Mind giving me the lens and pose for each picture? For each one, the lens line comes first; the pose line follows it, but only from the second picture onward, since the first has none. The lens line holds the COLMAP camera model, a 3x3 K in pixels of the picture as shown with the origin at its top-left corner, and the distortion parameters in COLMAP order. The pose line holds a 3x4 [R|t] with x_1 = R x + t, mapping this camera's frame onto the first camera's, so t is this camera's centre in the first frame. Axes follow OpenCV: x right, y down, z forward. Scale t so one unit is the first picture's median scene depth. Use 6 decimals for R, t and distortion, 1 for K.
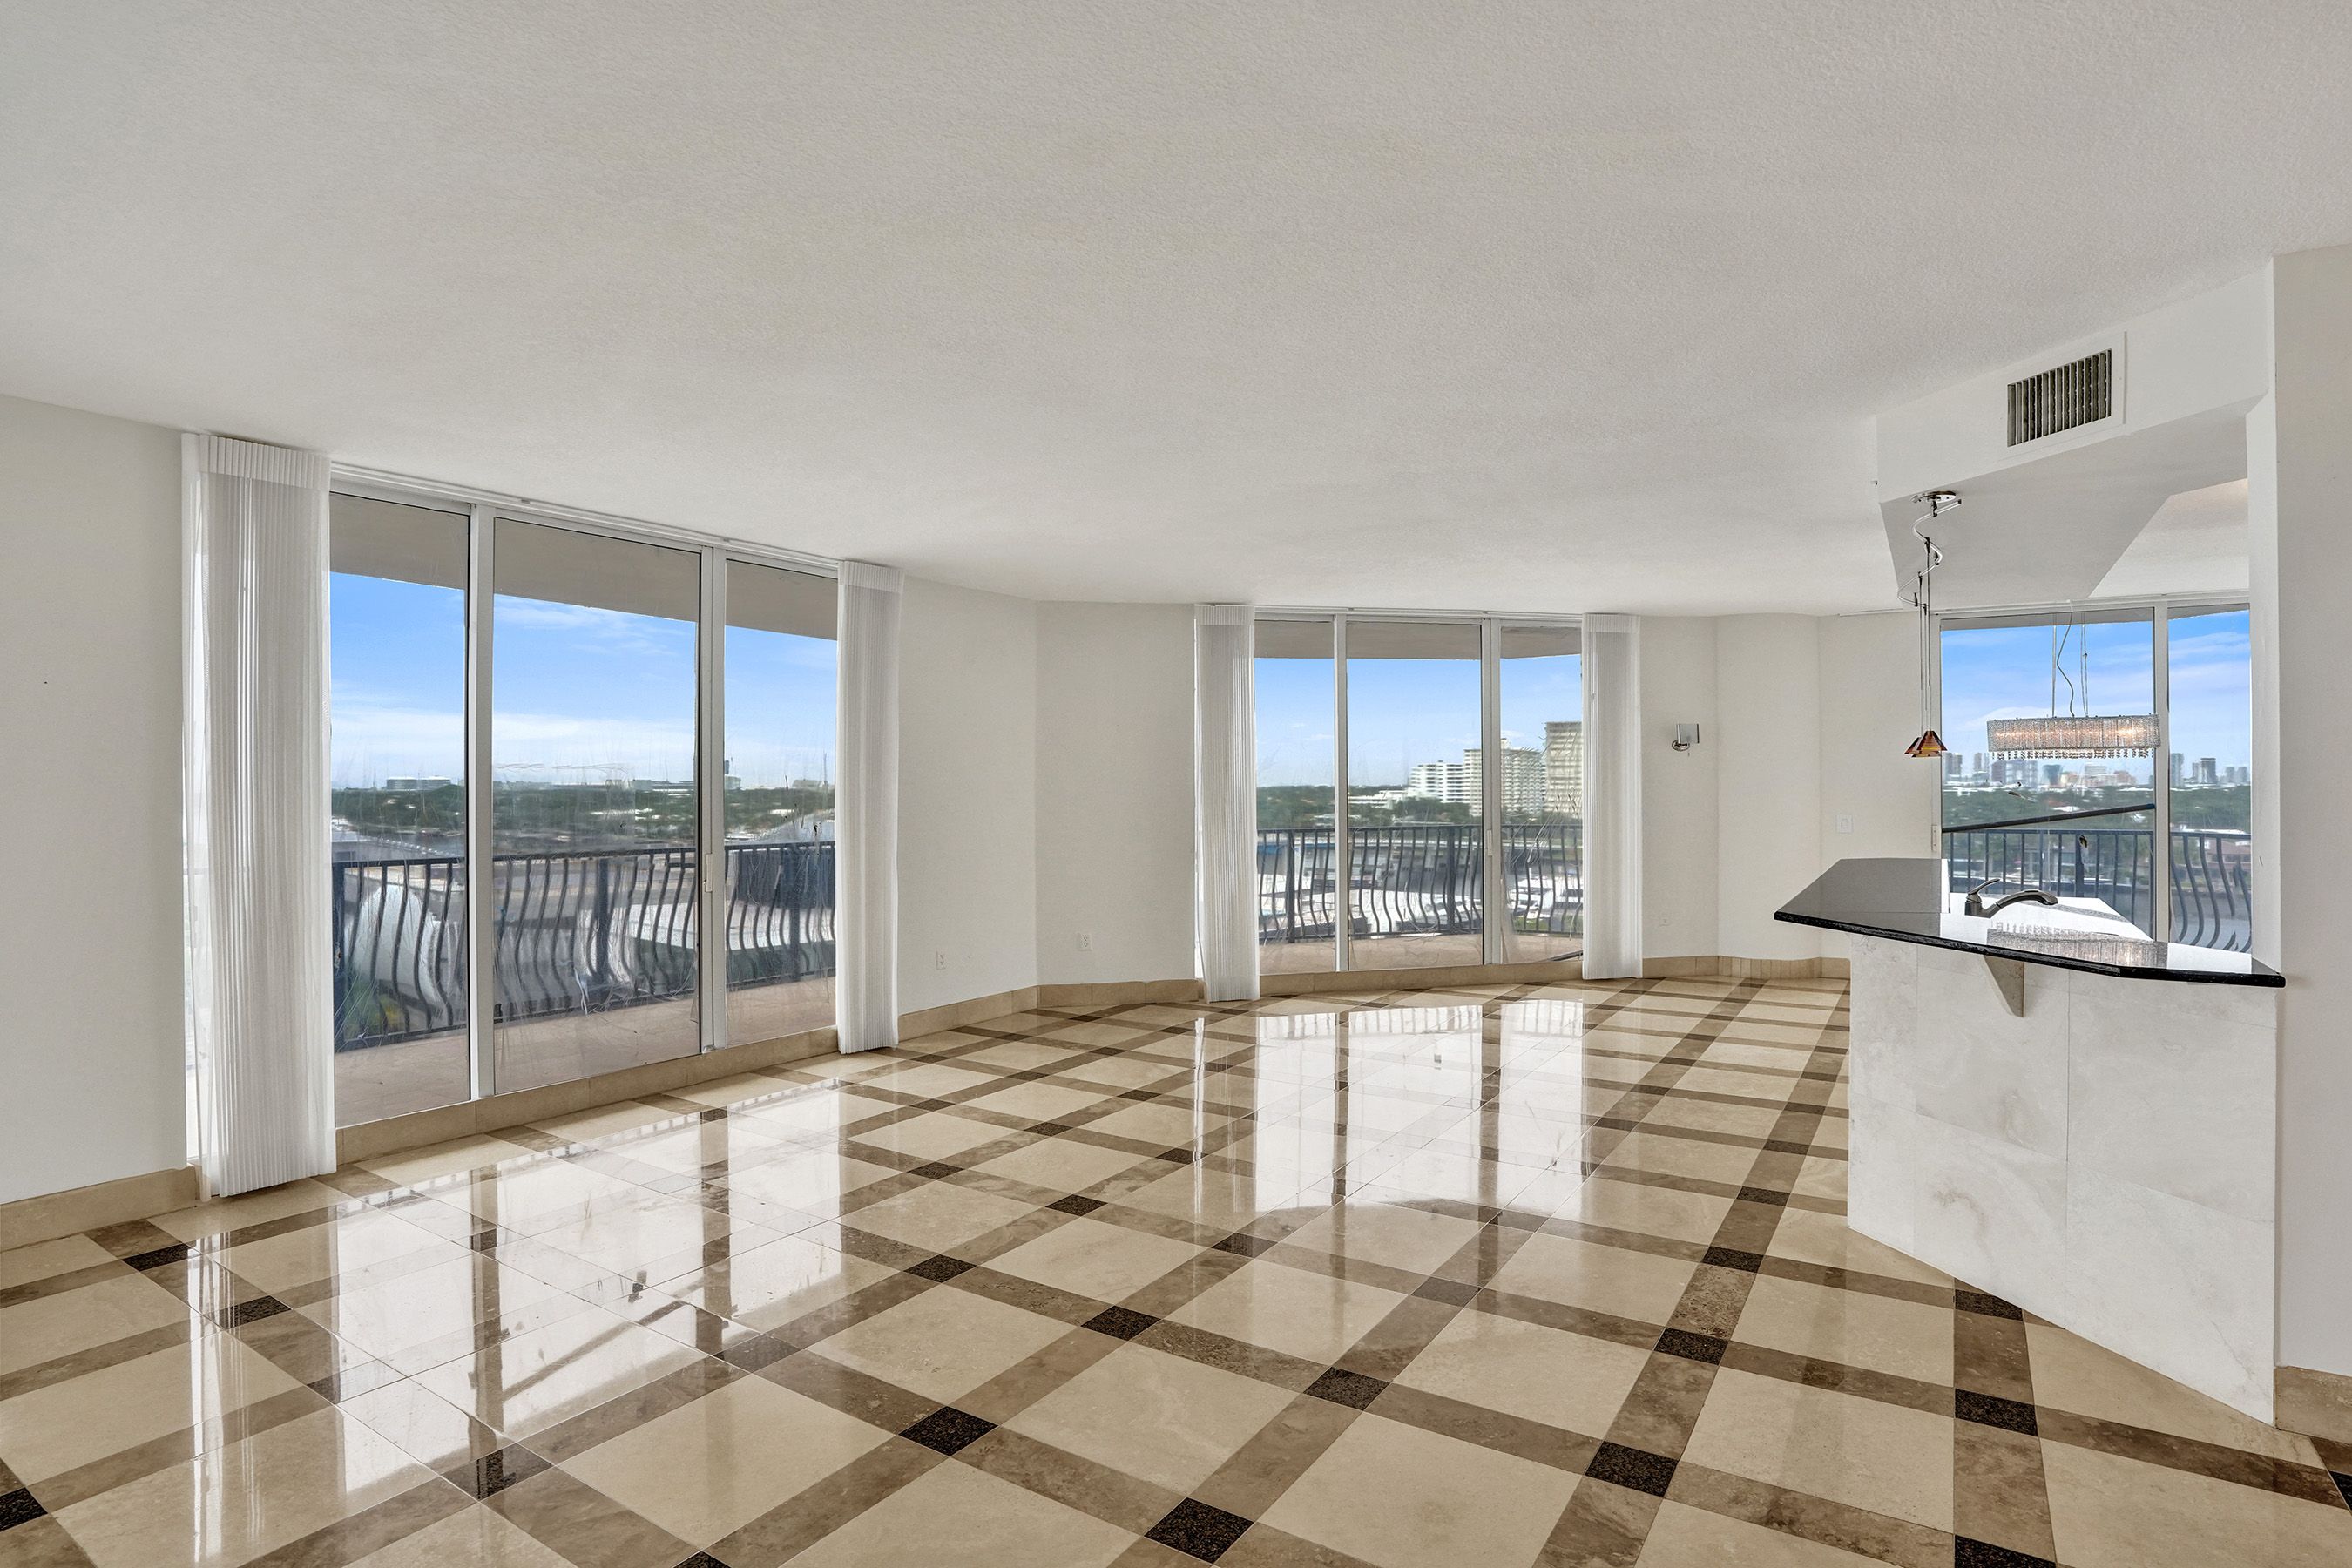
lens RADIAL K [[1230.7, 0, 1166.0], [0, 1230.7, 775.6], [0, 0, 1]] dist [-0.054355, 0.019809]
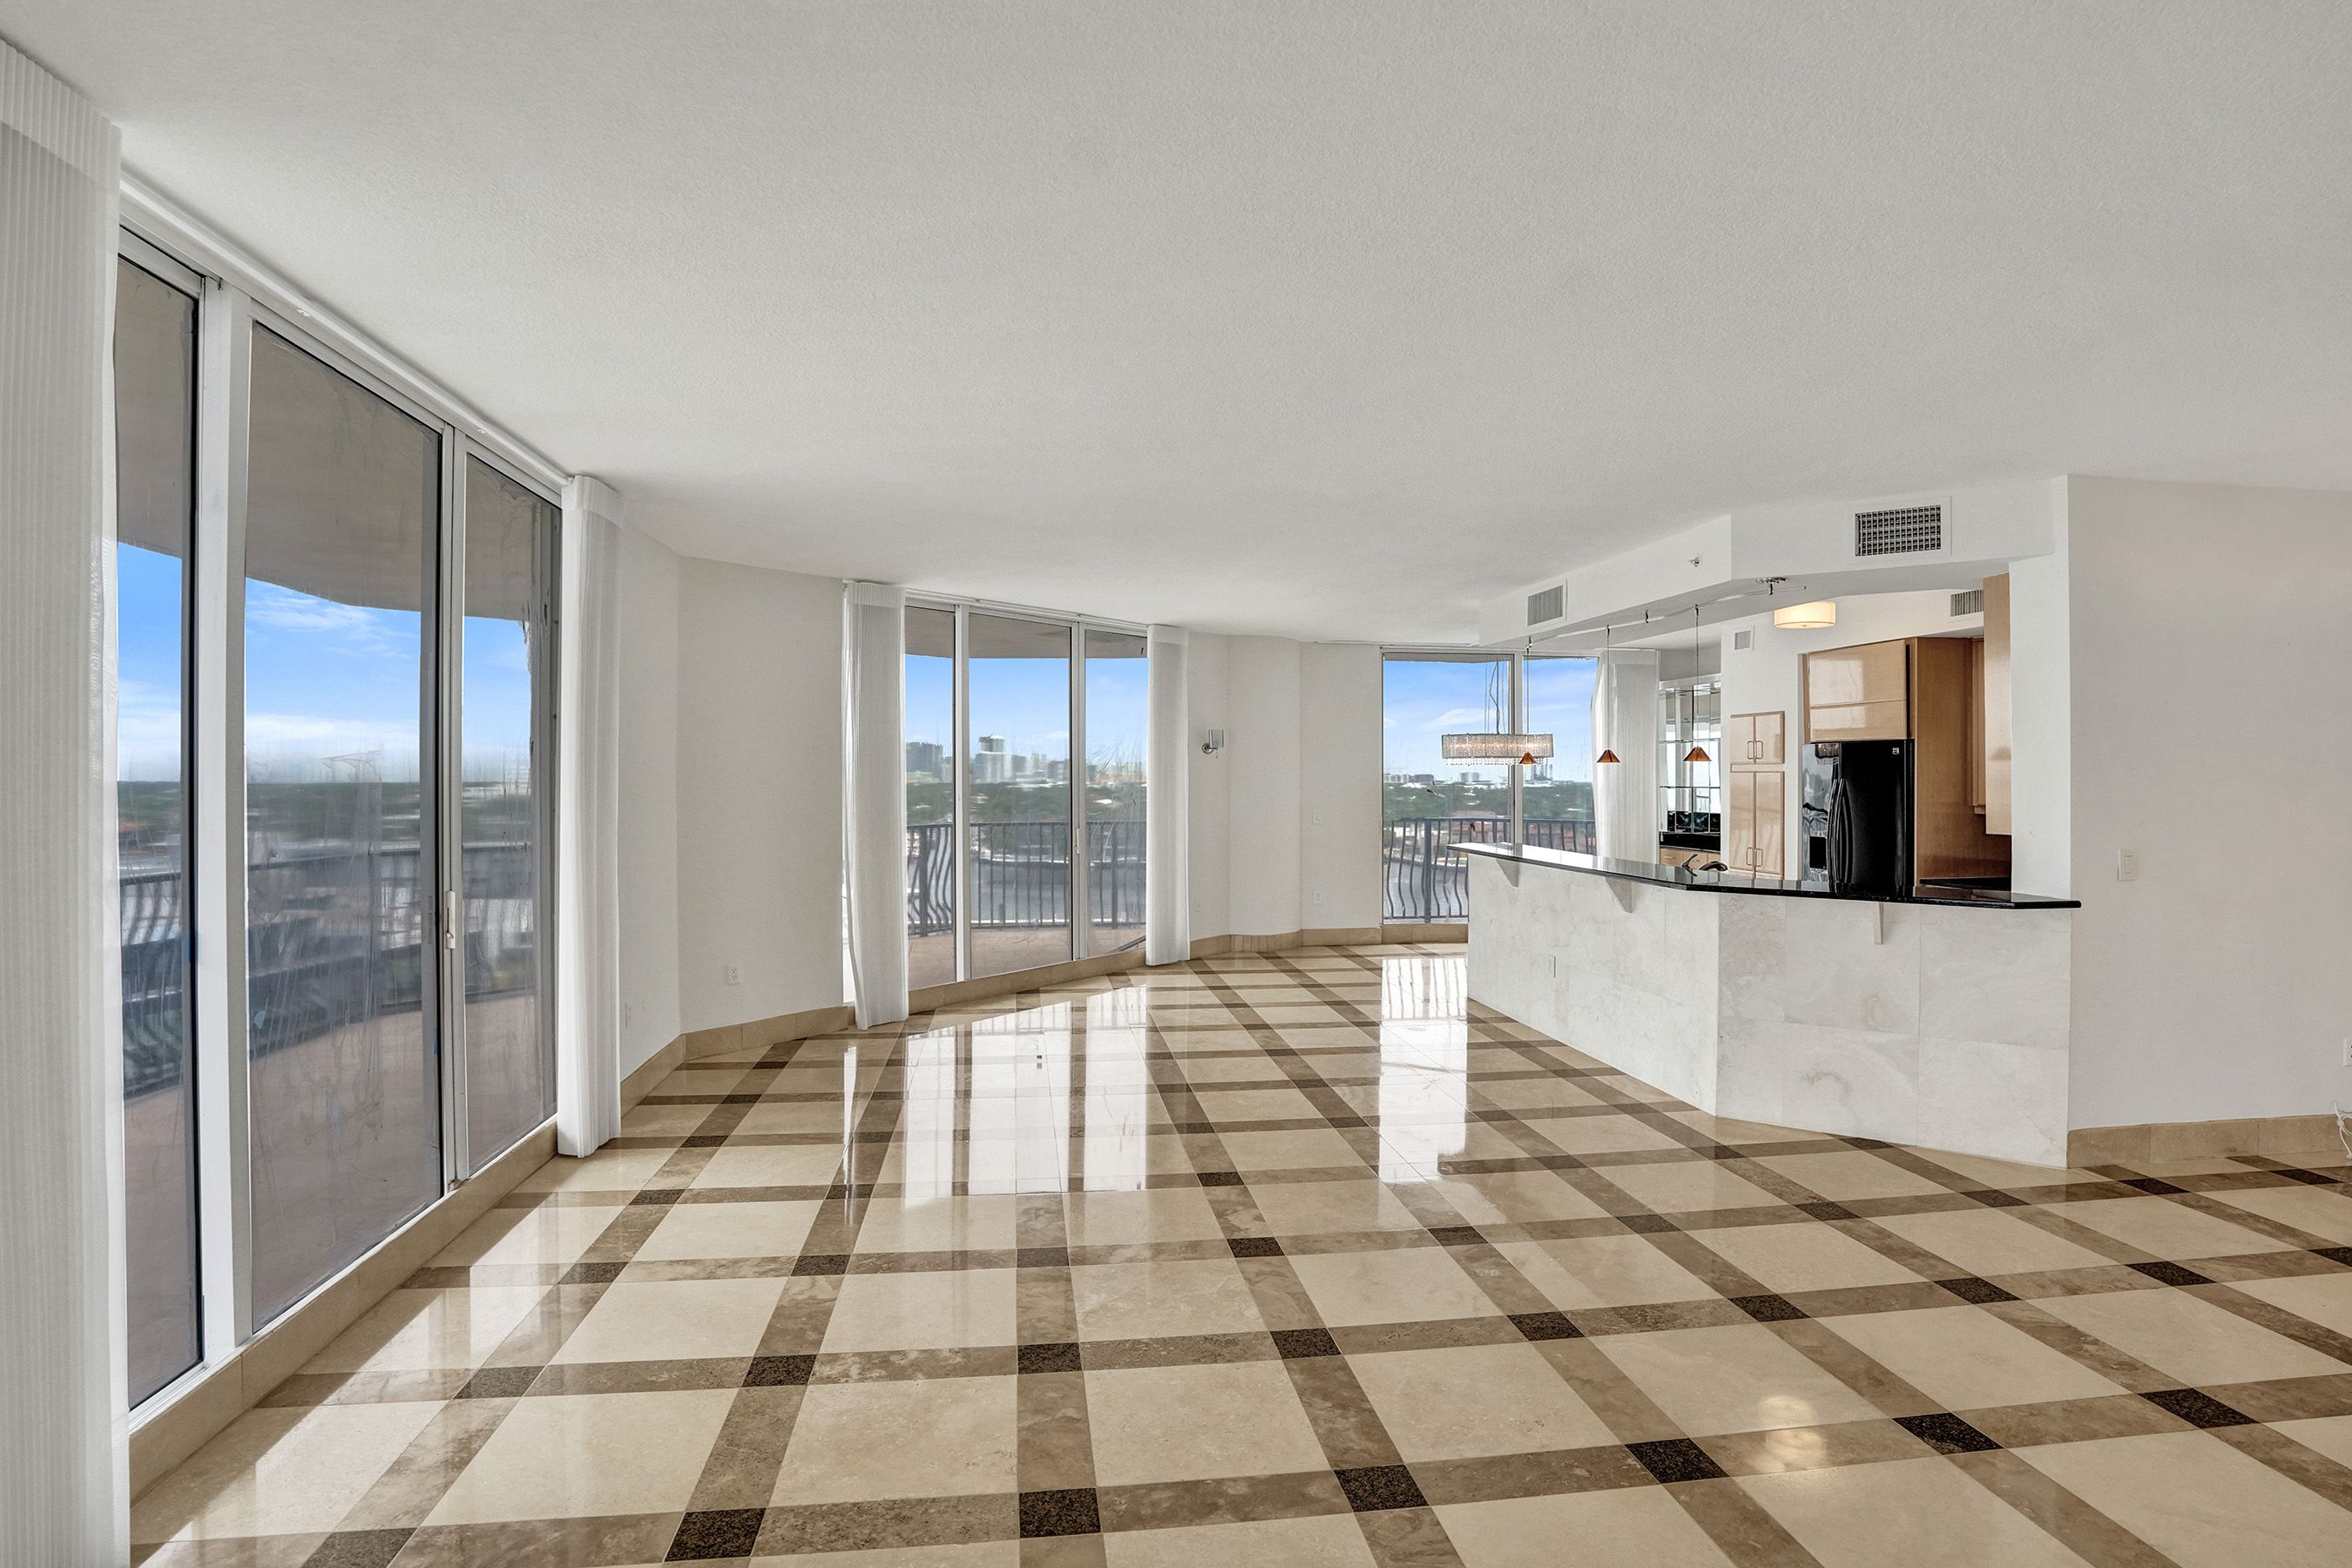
lens RADIAL K [[1230.7, 0, 1184.9], [0, 1230.7, 786.5], [0, 0, 1]] dist [-0.054355, 0.019809]
pose [[0.747803, -0.001103, 0.663920, -0.377191], [-0.007419, 0.999922, 0.010018, -0.001104], [-0.663879, -0.012417, 0.747737, 0.186610]]
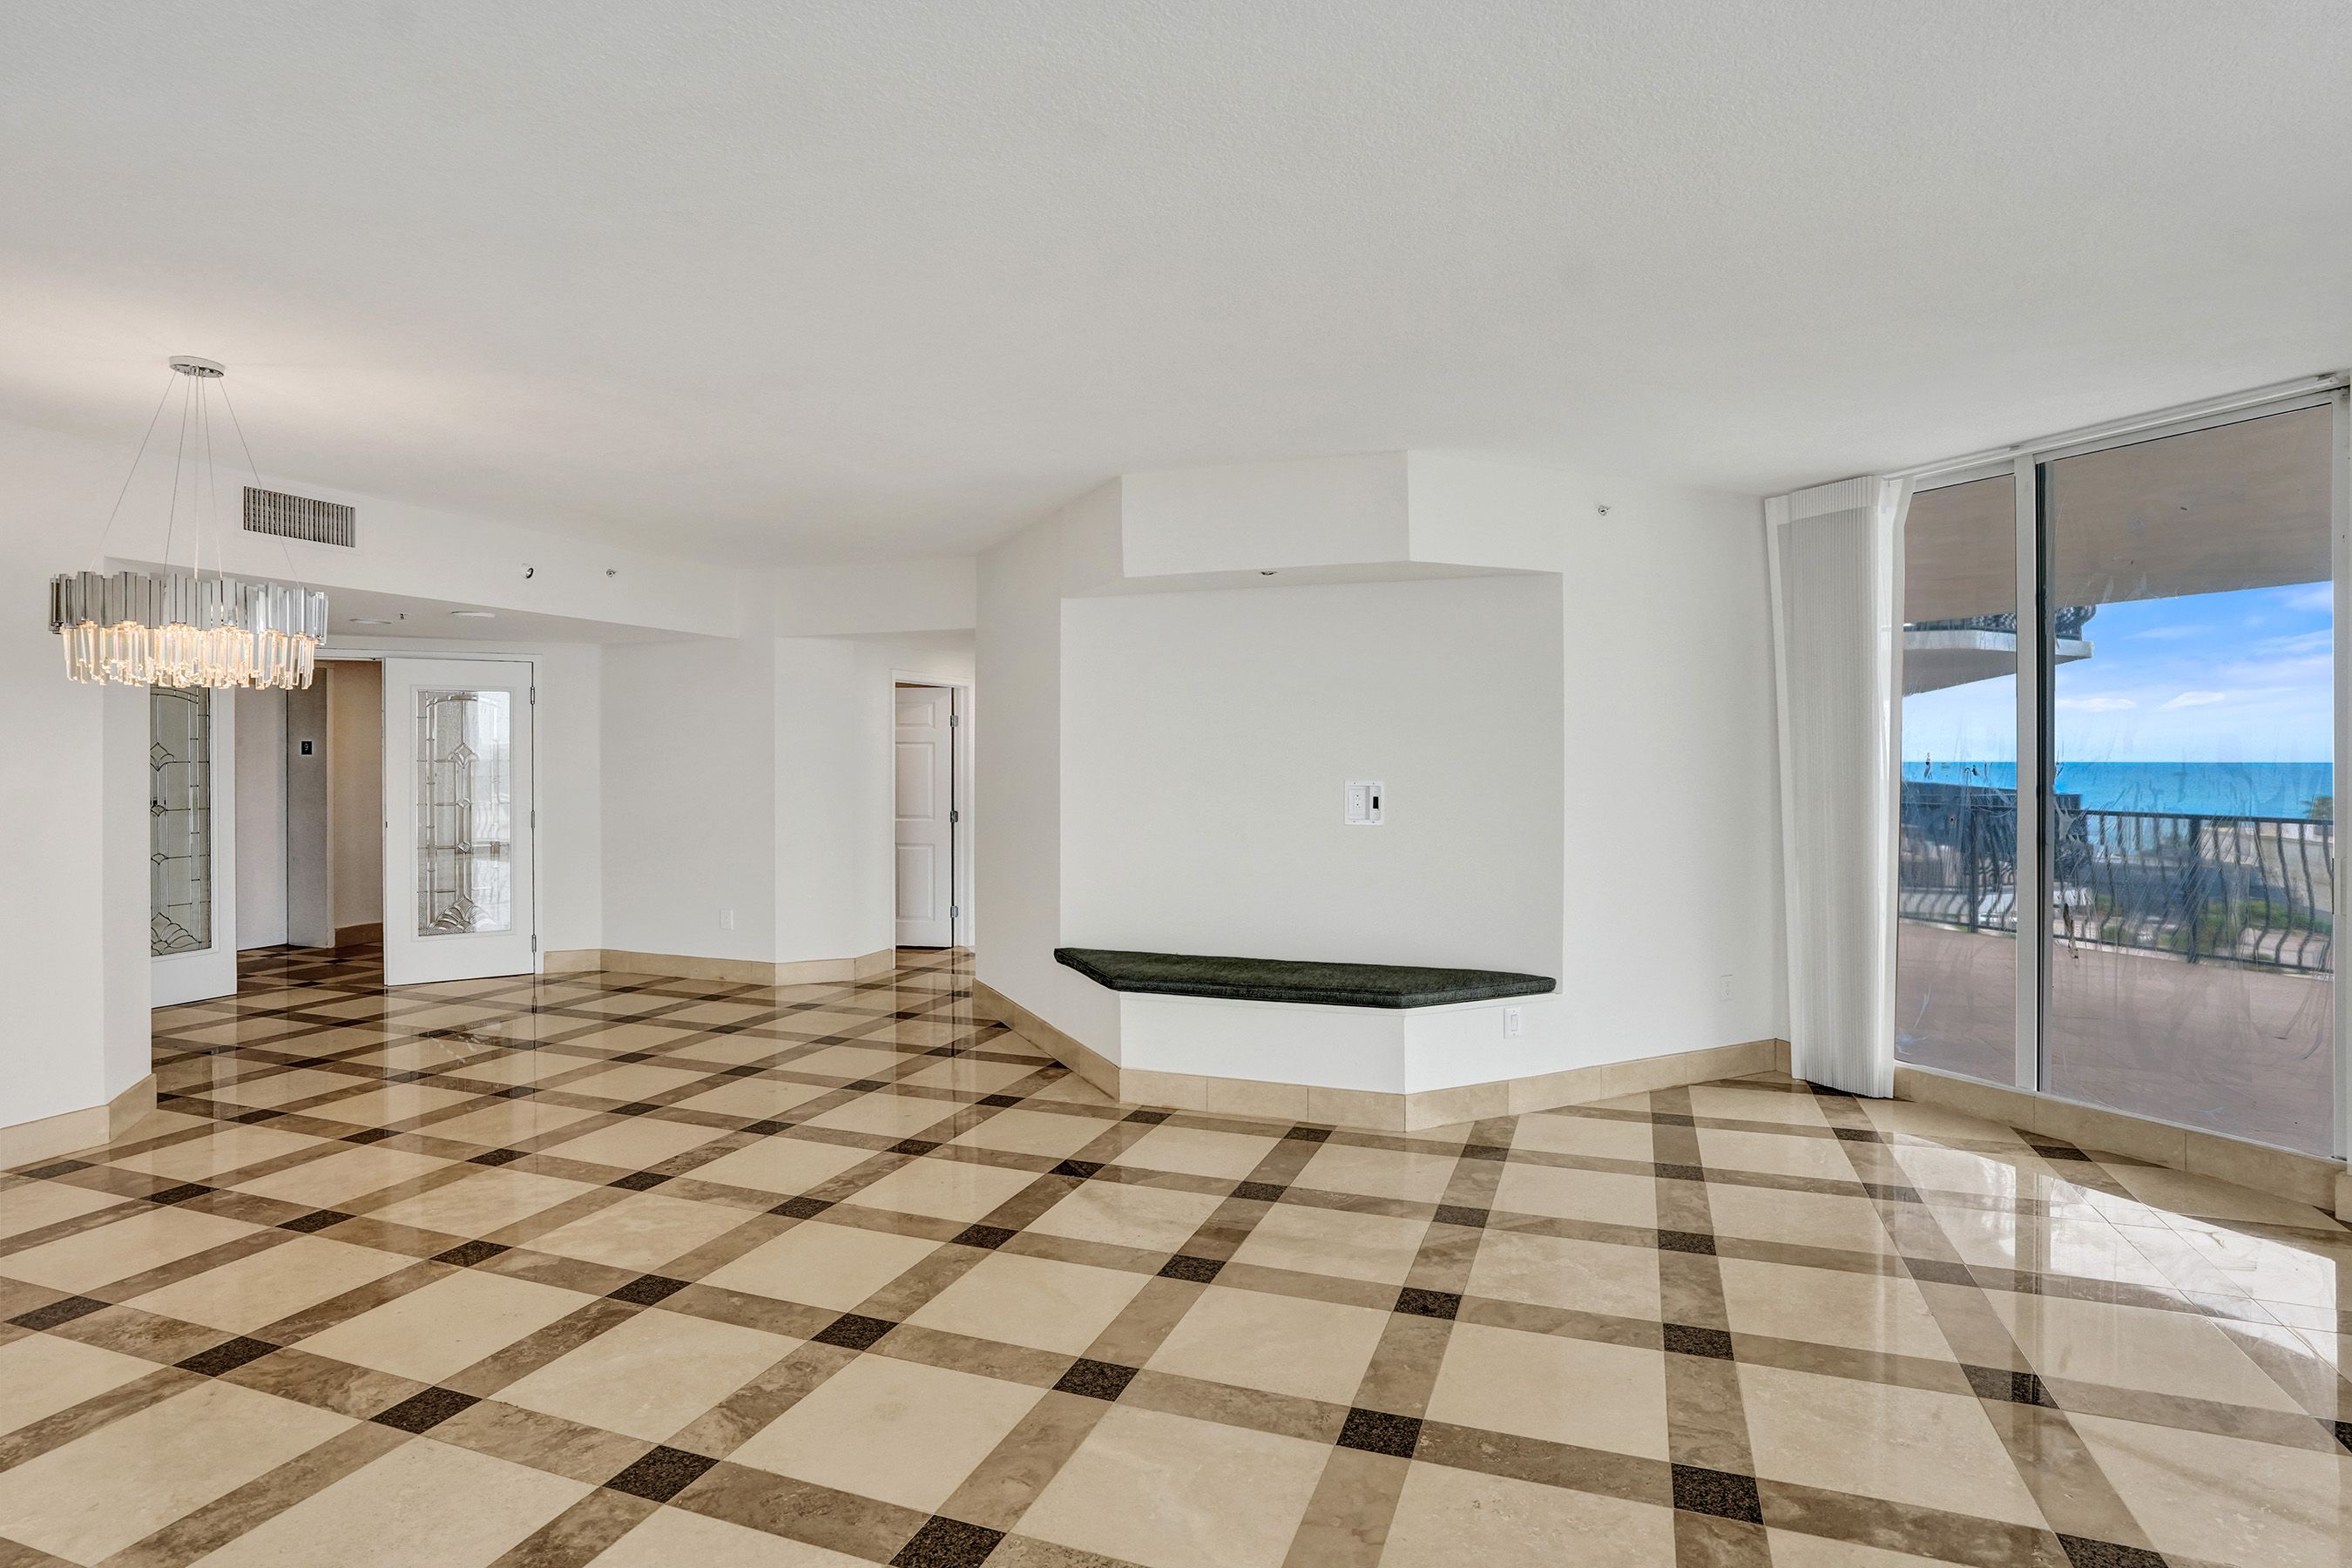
lens RADIAL K [[1230.7, 0, 1185.4], [0, 1230.7, 784.8], [0, 0, 1]] dist [-0.054355, 0.019809]
pose [[-0.971267, 0.002873, -0.237975, 0.066471], [-0.000088, 0.999923, 0.012430, 0.006123], [0.237993, 0.012094, -0.971192, 0.640094]]
